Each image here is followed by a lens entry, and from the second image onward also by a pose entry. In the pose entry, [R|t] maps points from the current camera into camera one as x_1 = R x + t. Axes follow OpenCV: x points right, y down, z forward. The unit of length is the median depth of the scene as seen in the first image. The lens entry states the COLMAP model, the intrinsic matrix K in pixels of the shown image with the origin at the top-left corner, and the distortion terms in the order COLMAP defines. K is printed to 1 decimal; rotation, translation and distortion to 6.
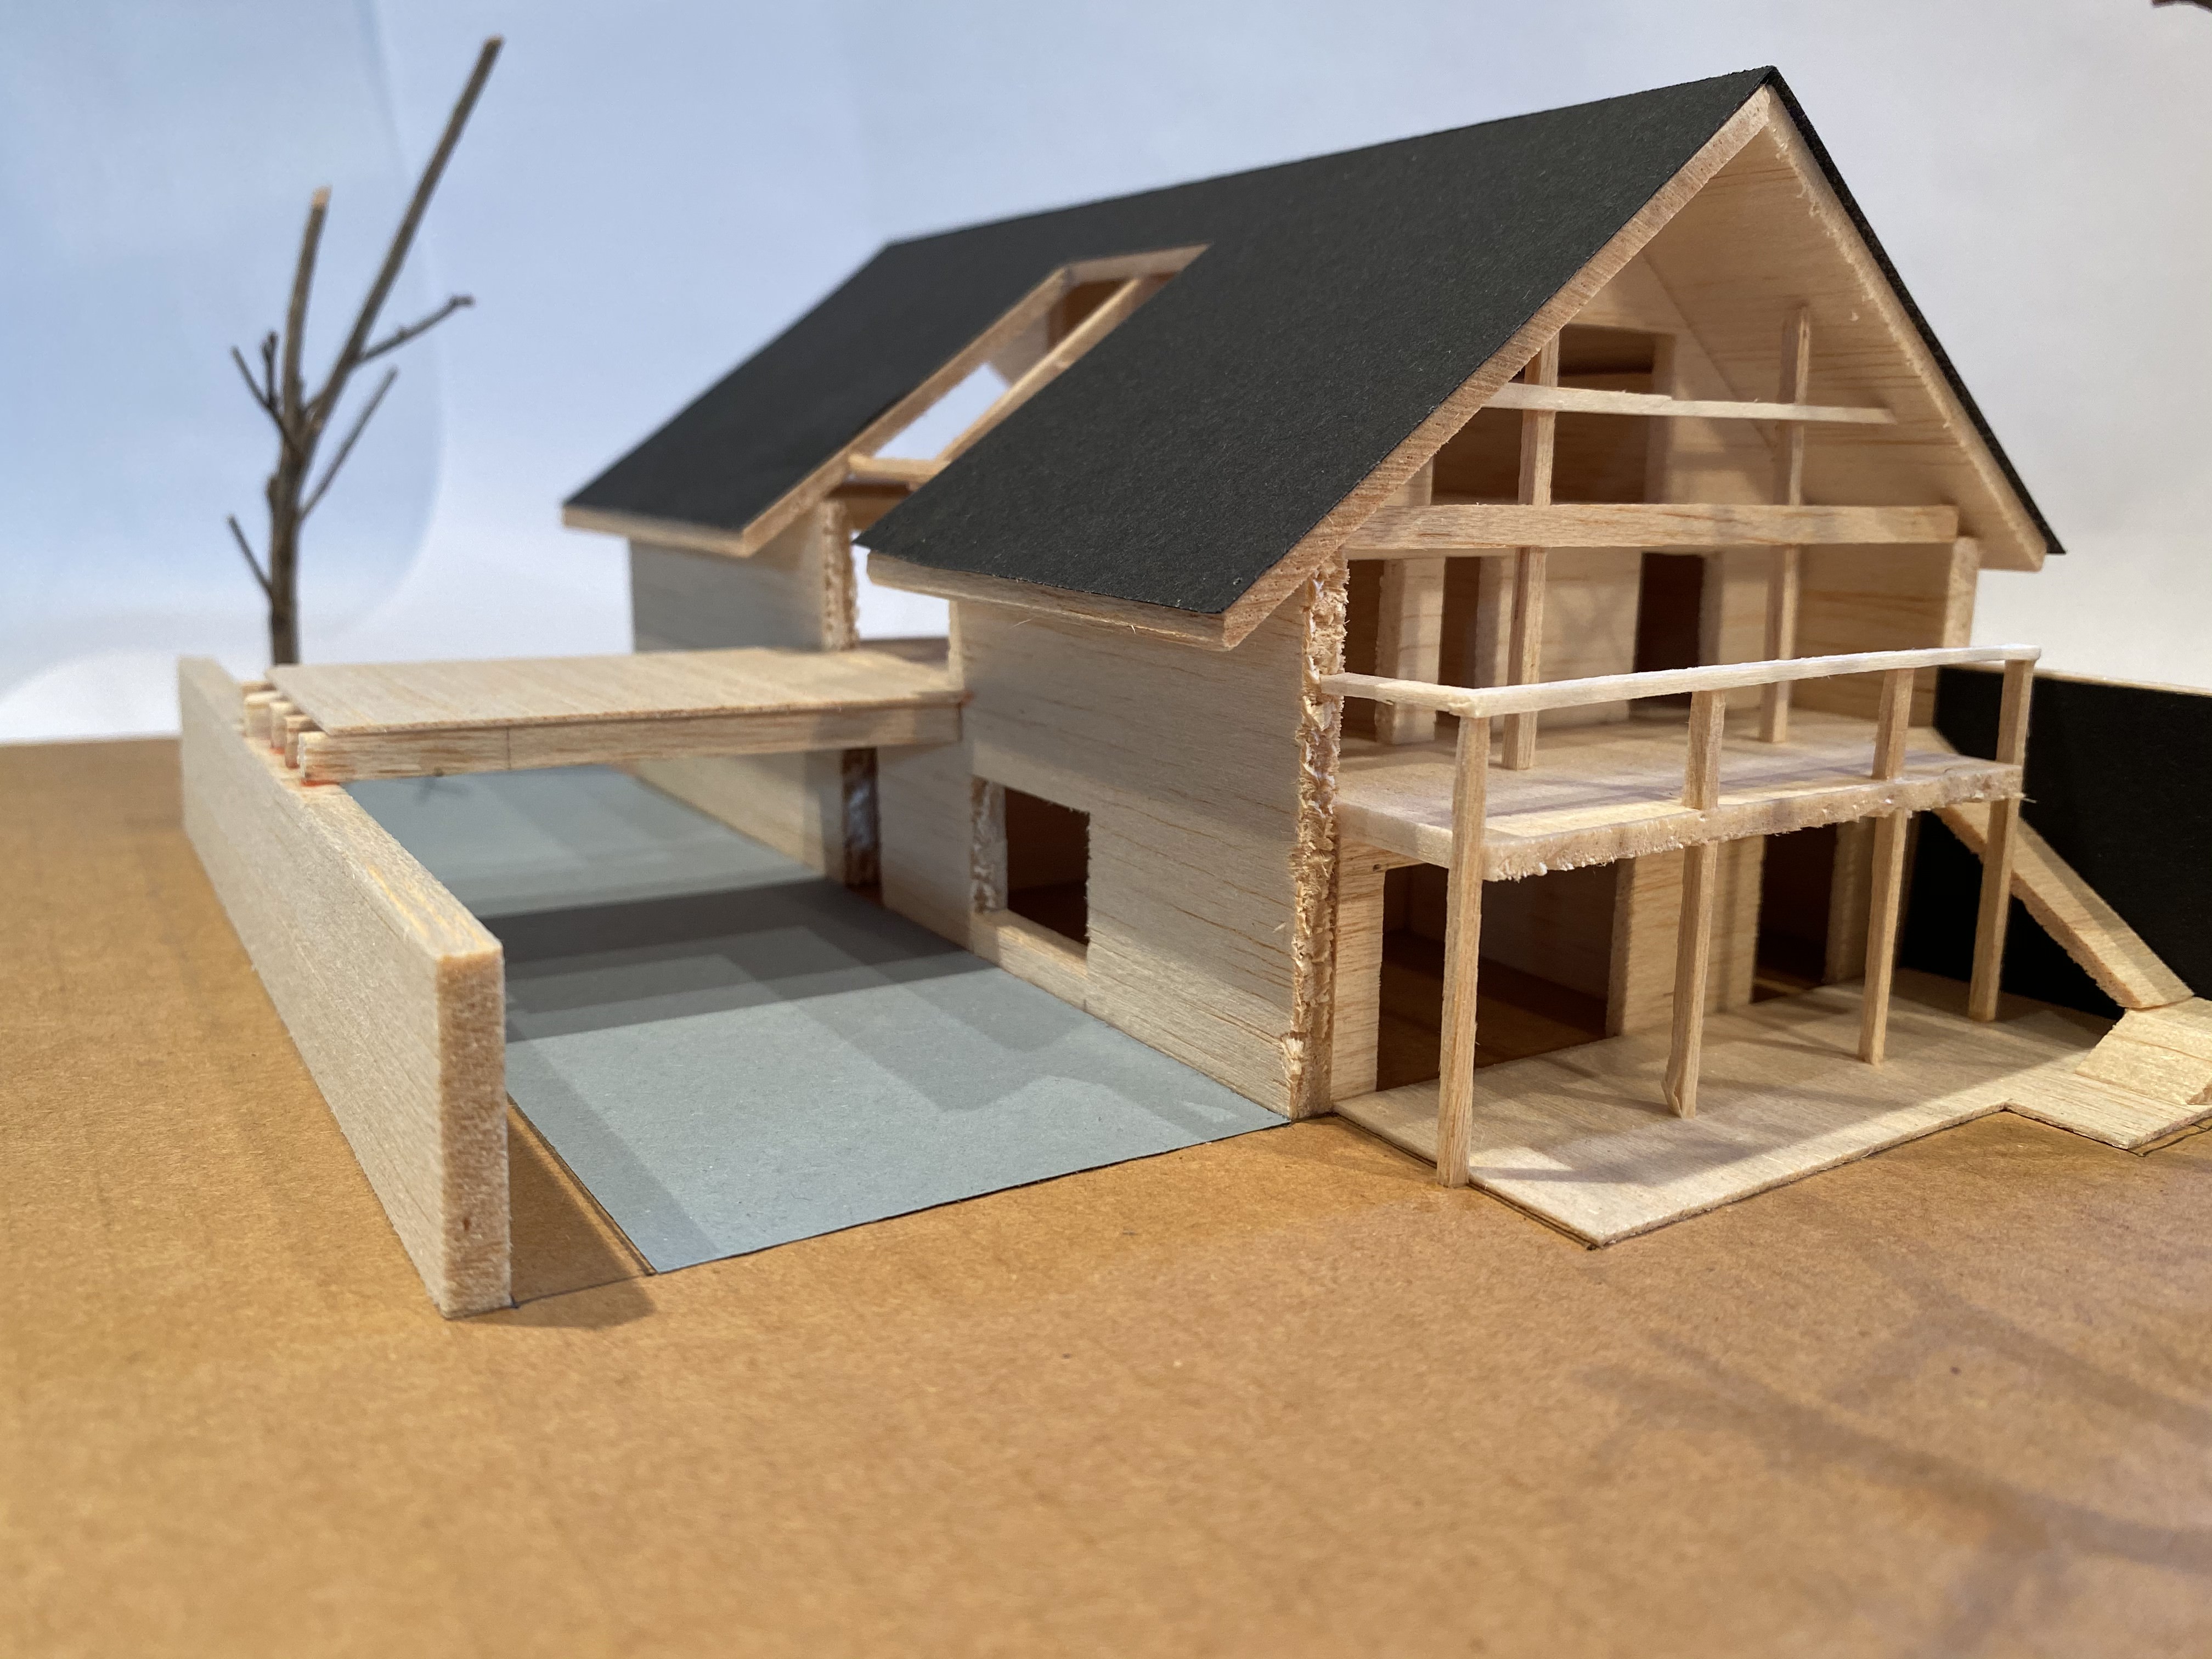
lens RADIAL K [[1735.5, 0, 1132.1], [0, 1735.5, 830.5], [0, 0, 1]] dist [0.010427, -0.082959]
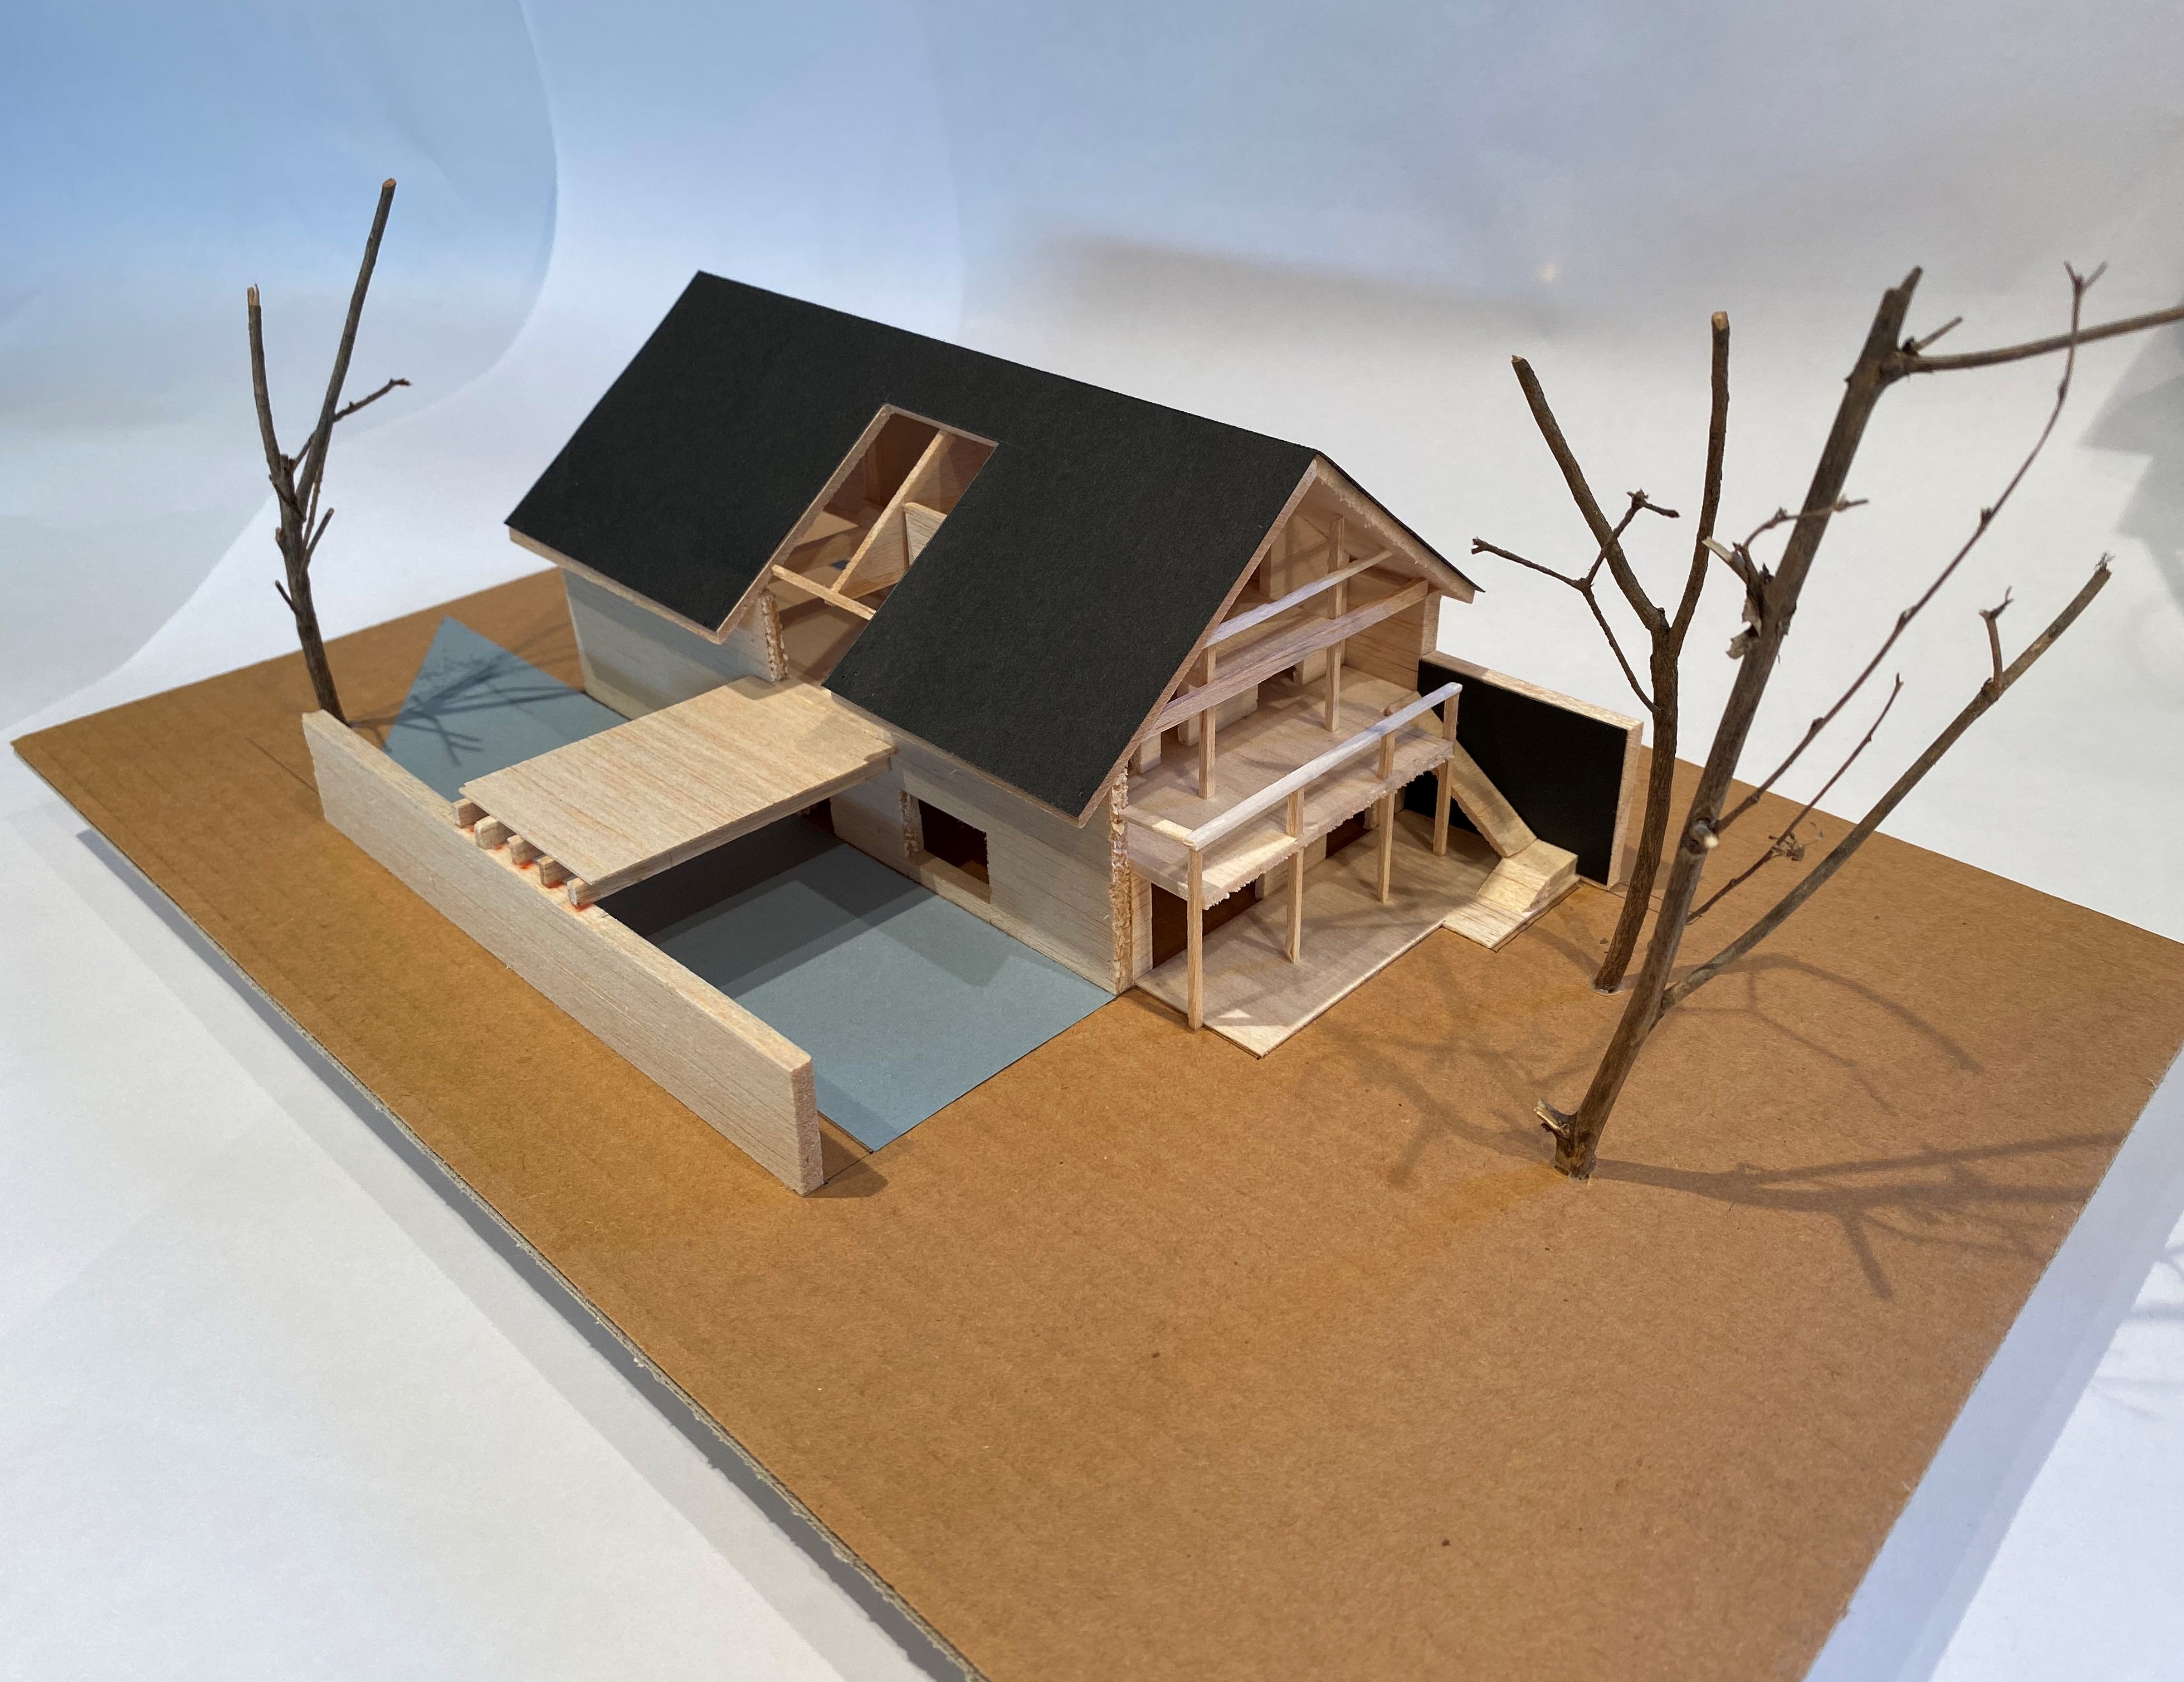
lens RADIAL K [[1660.7, 0, 1169.4], [0, 1660.7, 844.7], [0, 0, 1]] dist [0.080413, -0.238598]
pose [[0.969267, -0.141648, 0.201140, -0.205593], [0.064726, 0.935633, 0.346990, -0.639694], [-0.237343, -0.323307, 0.916046, -0.730813]]
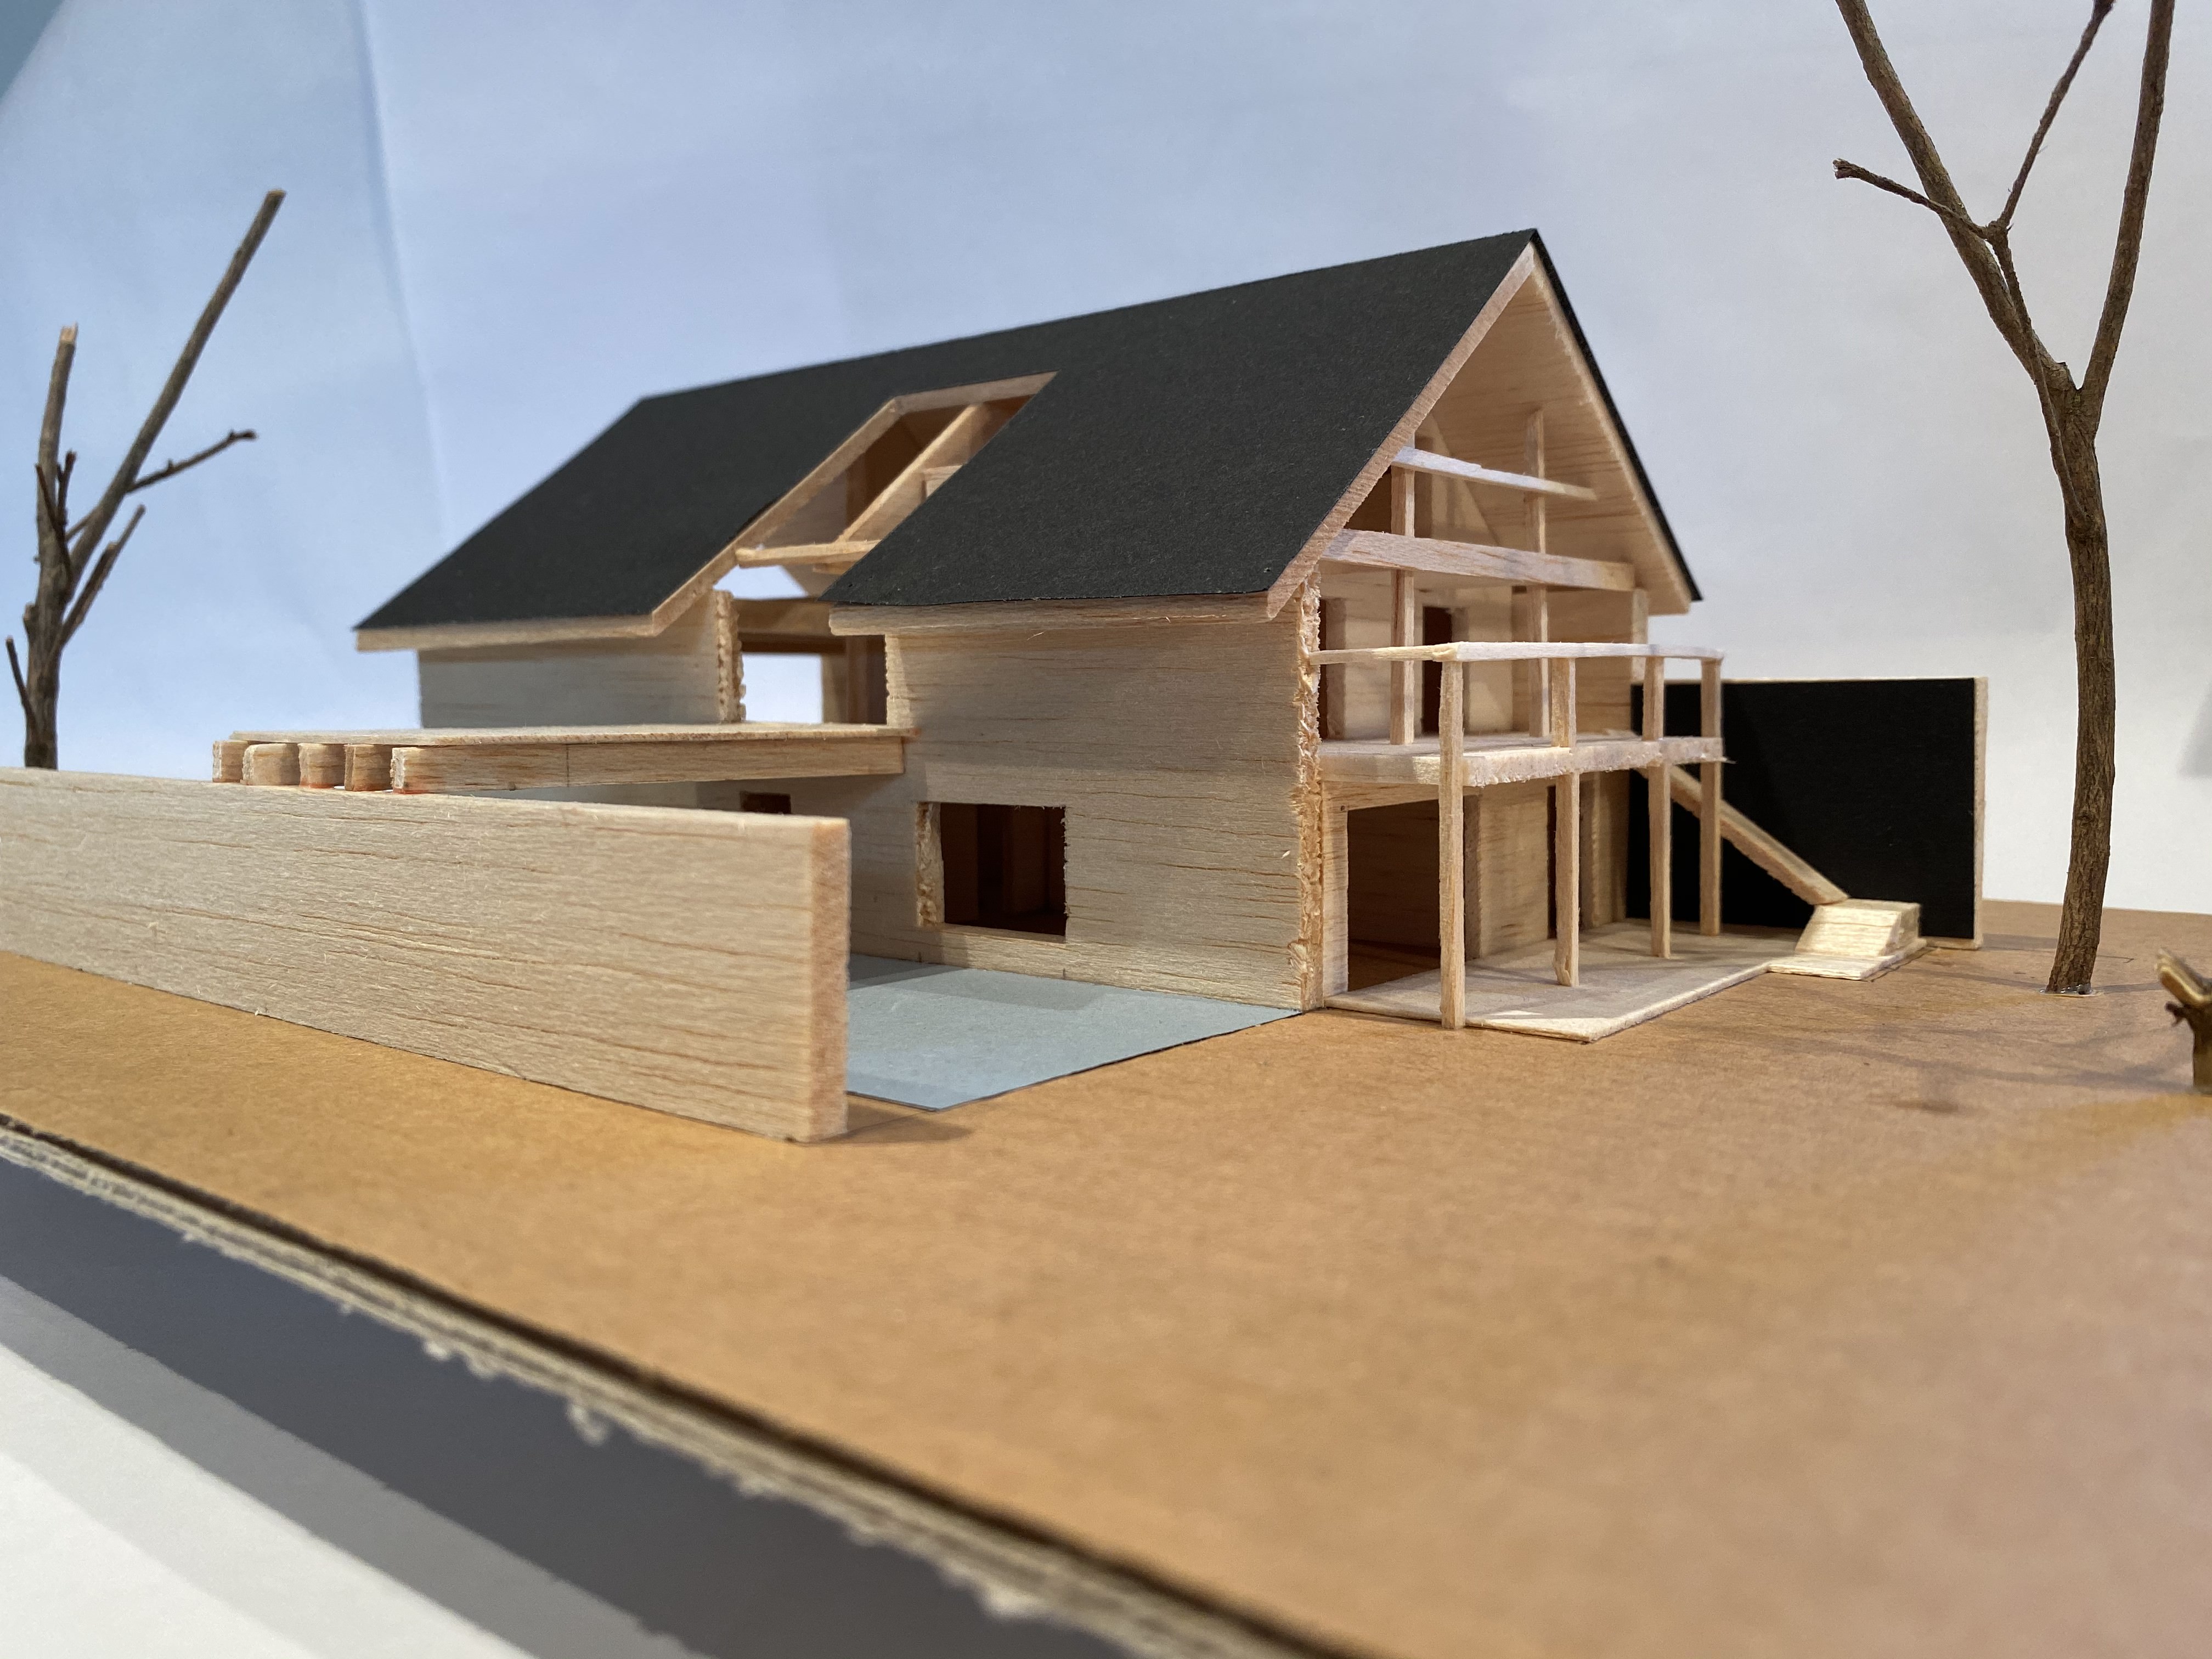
lens RADIAL K [[1717.1, 0, 1123.6], [0, 1717.1, 827.6], [0, 0, 1]] dist [0.009032, -0.035479]
pose [[0.950209, -0.052867, 0.307097, -0.367035], [0.093693, 0.988373, -0.119751, 0.157020], [-0.297195, 0.142562, 0.944114, -0.129542]]
